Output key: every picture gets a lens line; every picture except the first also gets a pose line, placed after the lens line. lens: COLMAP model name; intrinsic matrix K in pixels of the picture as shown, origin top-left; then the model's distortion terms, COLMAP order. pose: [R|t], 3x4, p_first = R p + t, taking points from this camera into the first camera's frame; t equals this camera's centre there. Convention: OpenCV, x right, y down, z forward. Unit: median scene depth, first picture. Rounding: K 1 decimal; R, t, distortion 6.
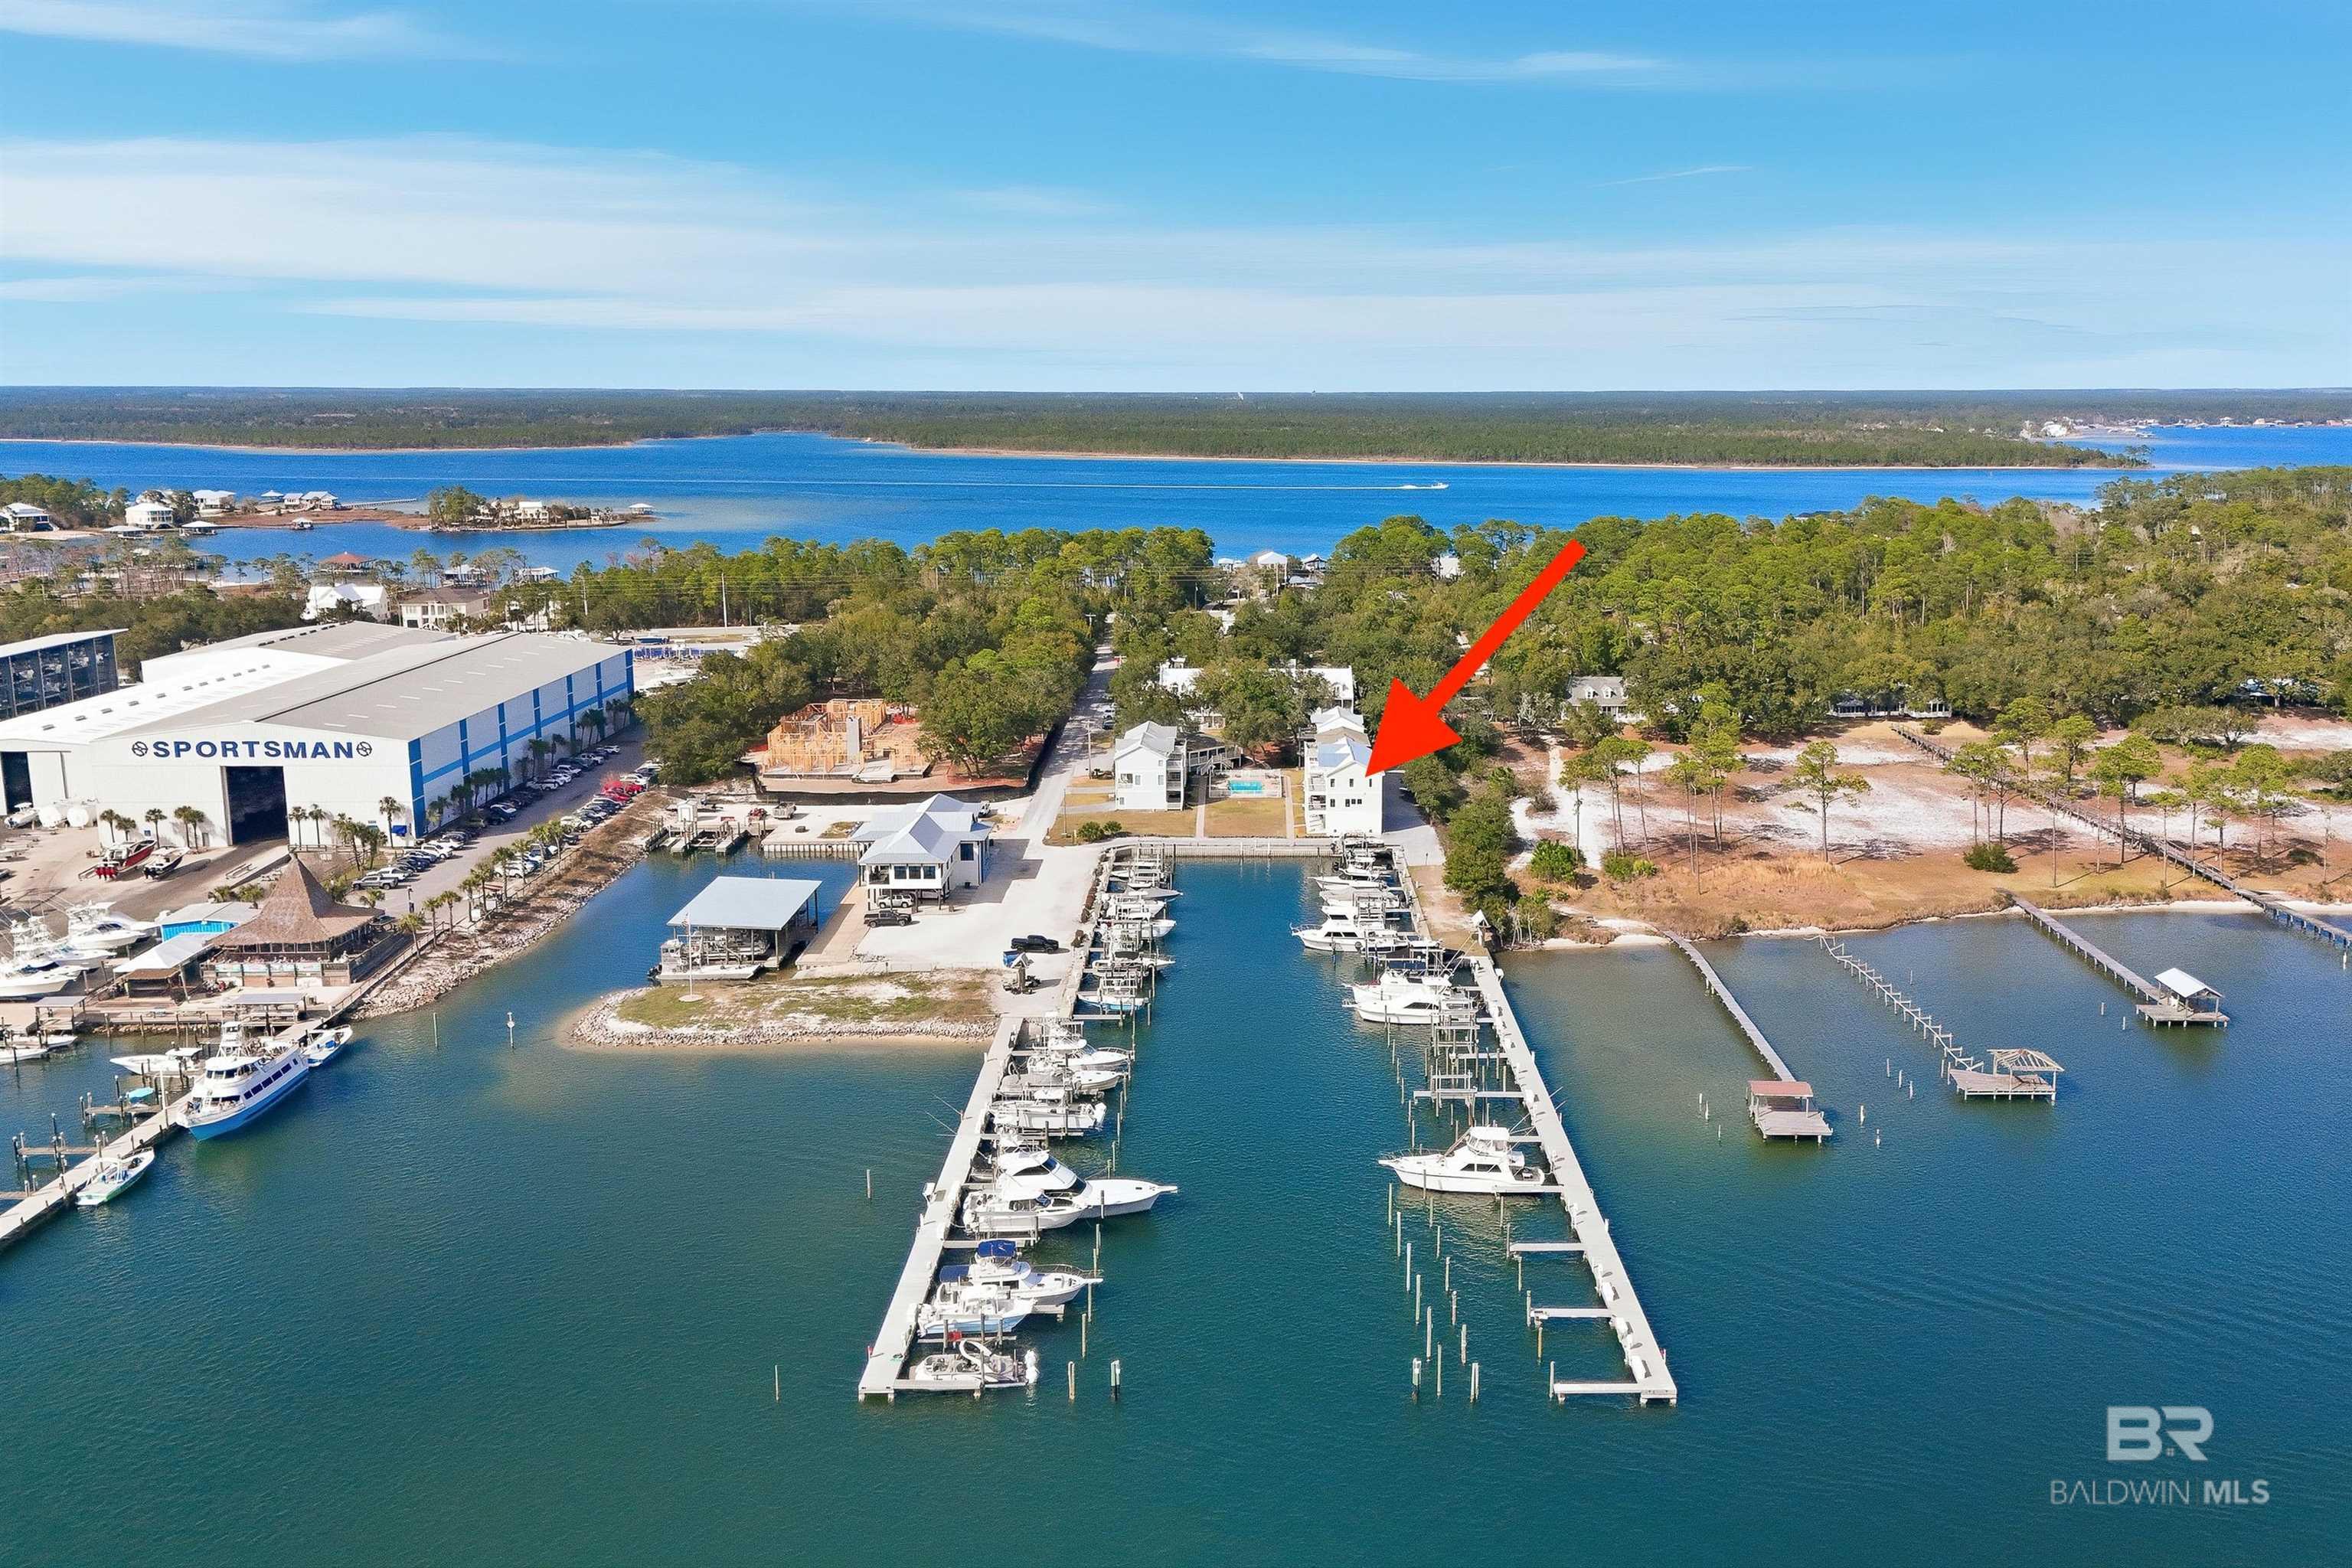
lens RADIAL K [[2019.7, 0, 1175.2], [0, 2019.7, 779.0], [0, 0, 1]] dist [0.040209, -0.031684]
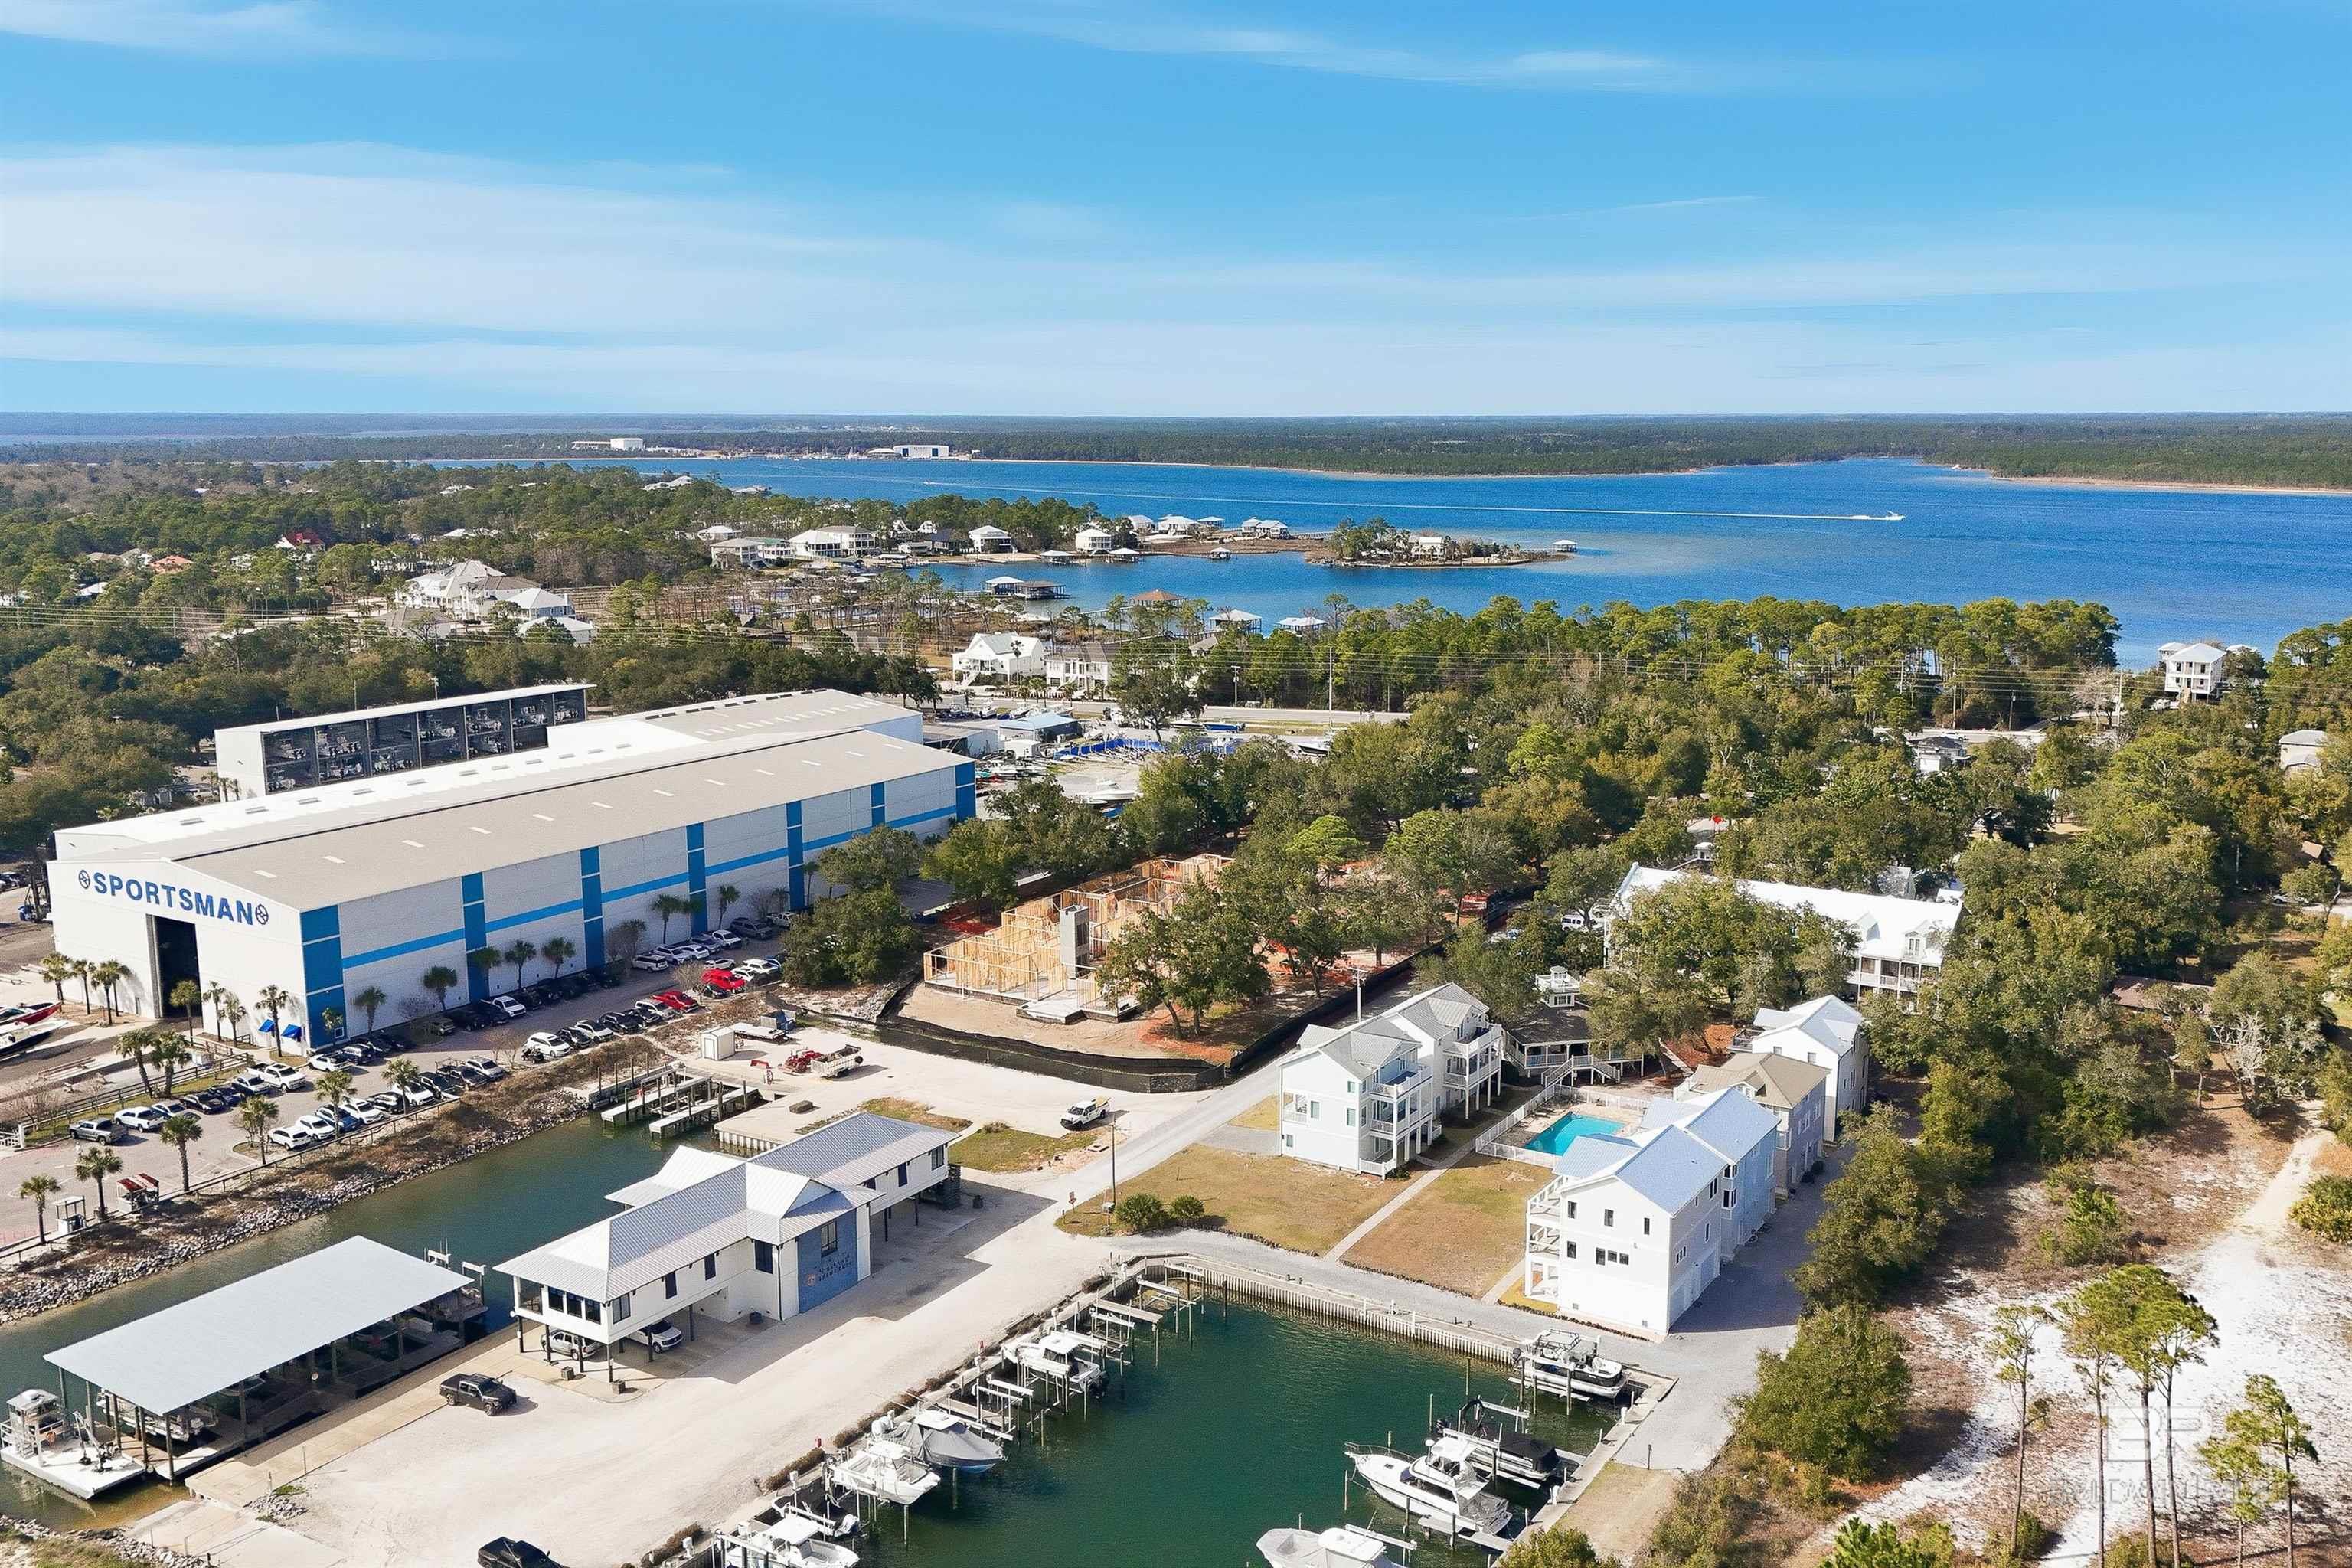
lens RADIAL K [[2019.7, 0, 1180.0], [0, 2019.7, 790.1], [0, 0, 1]] dist [0.040209, -0.031684]
pose [[0.862282, 0.087513, -0.498810, 0.228705], [-0.090939, 0.995703, 0.017486, -0.097722], [0.498197, 0.030284, 0.866535, 0.521549]]
